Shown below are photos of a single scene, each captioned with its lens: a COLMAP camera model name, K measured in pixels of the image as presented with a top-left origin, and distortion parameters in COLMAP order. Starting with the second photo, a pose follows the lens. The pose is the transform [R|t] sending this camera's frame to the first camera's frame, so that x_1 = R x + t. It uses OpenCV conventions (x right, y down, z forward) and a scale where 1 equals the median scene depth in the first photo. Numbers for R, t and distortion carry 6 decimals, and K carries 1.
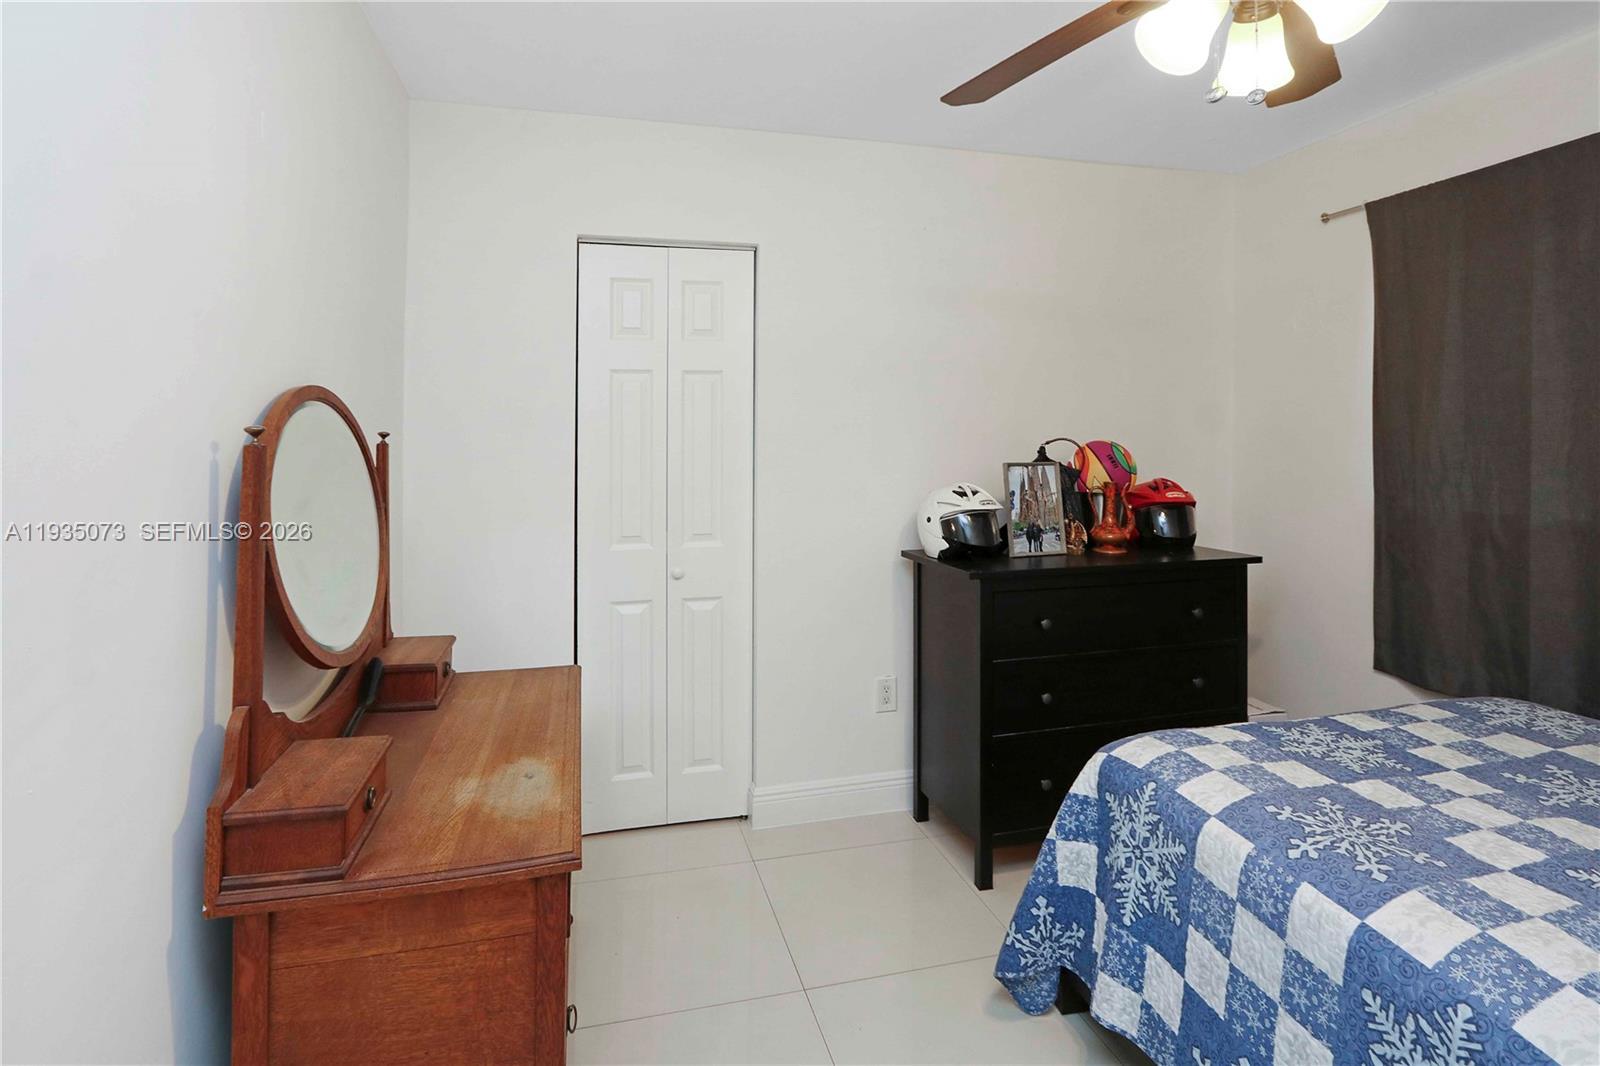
lens RADIAL K [[785.5, 0, 798.6], [0, 785.5, 444.3], [0, 0, 1]] dist [-0.018994, 0.000985]
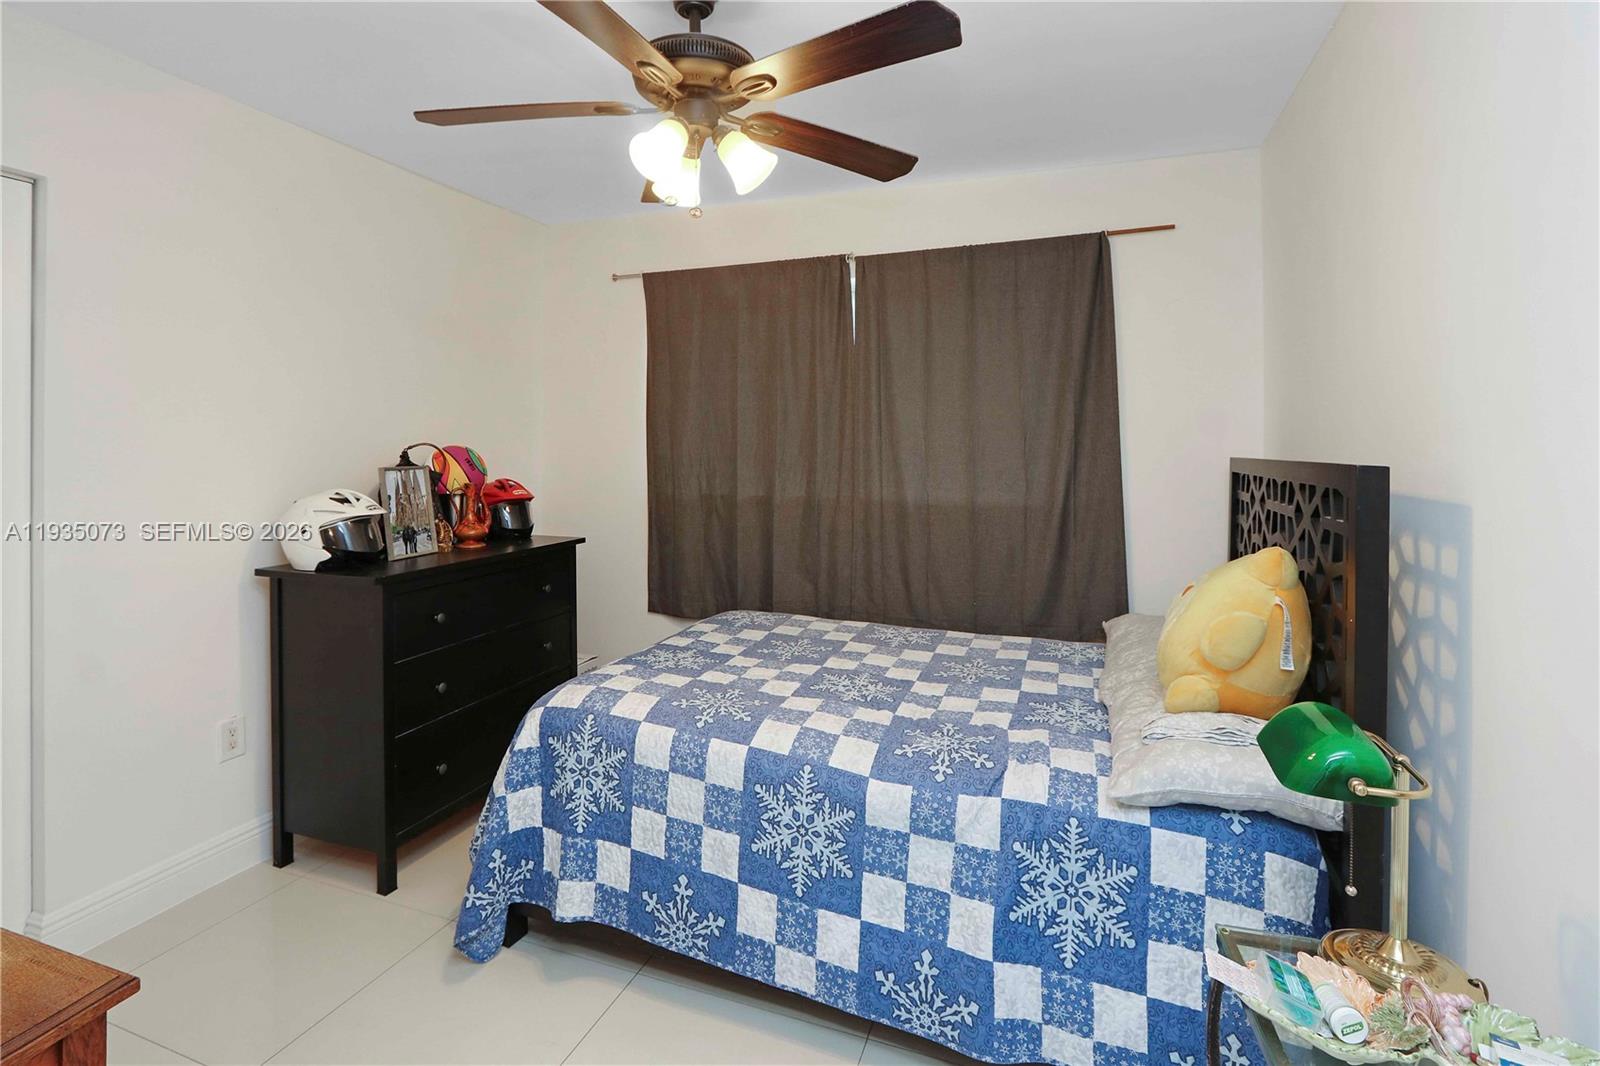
lens RADIAL K [[785.5, 0, 798.6], [0, 785.5, 444.3], [0, 0, 1]] dist [-0.018994, 0.000985]
pose [[0.549446, 0.005227, 0.835513, -0.401782], [-0.000504, 0.999982, -0.005924, -0.000508], [-0.835529, 0.002834, 0.549439, 0.011702]]
